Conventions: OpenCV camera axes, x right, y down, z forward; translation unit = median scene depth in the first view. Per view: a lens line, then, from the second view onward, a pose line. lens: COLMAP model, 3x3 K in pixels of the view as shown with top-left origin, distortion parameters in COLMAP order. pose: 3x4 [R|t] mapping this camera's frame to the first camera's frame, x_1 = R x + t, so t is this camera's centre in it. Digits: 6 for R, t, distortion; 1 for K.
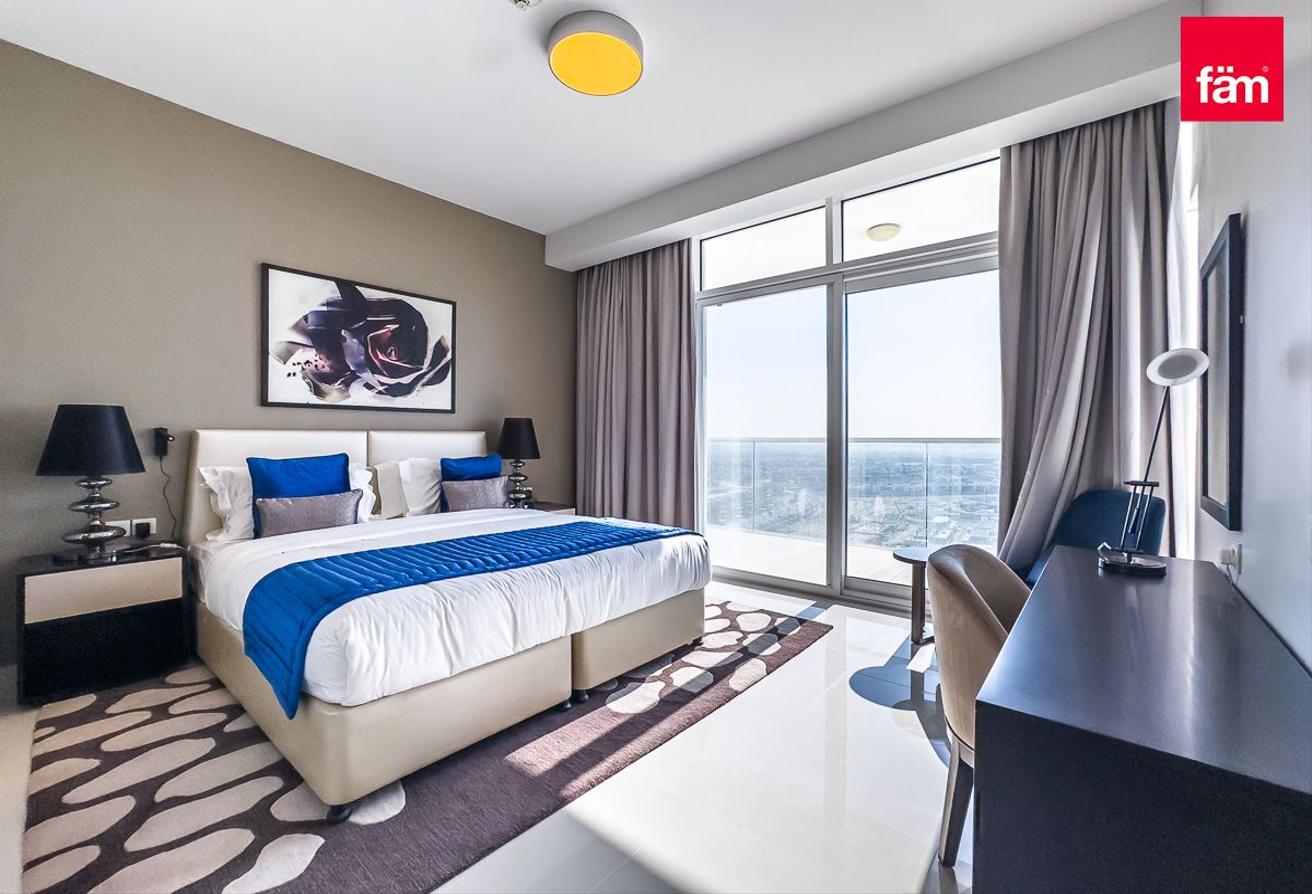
lens RADIAL K [[543.7, 0, 658.8], [0, 543.7, 450.5], [0, 0, 1]] dist [-0.019353, 0.000972]
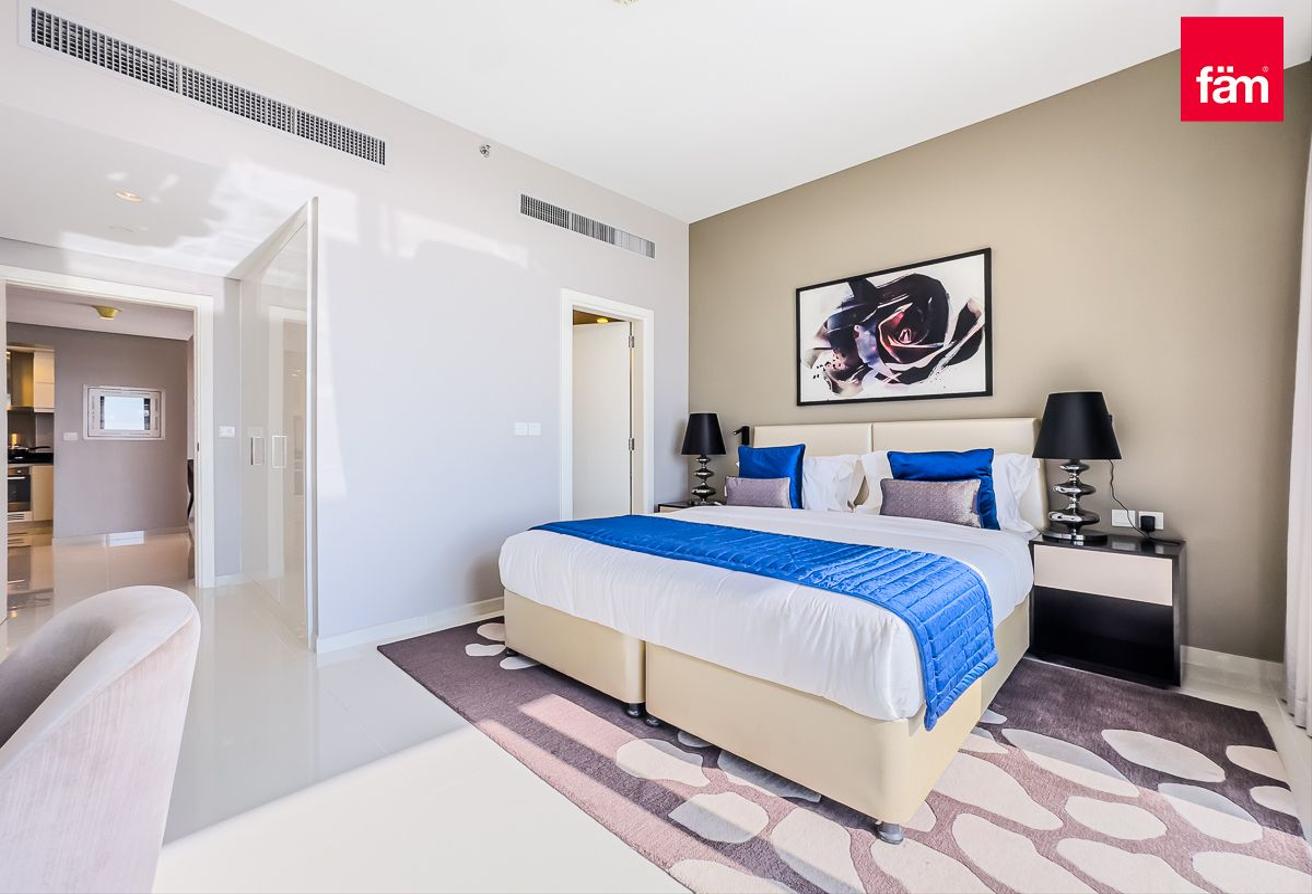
lens RADIAL K [[543.7, 0, 658.8], [0, 543.7, 450.5], [0, 0, 1]] dist [-0.019353, 0.000972]
pose [[-0.059634, 0.022823, -0.997959, 0.465403], [-0.011924, 0.999651, 0.023574, -0.004631], [0.998149, 0.013306, -0.059341, 0.672034]]
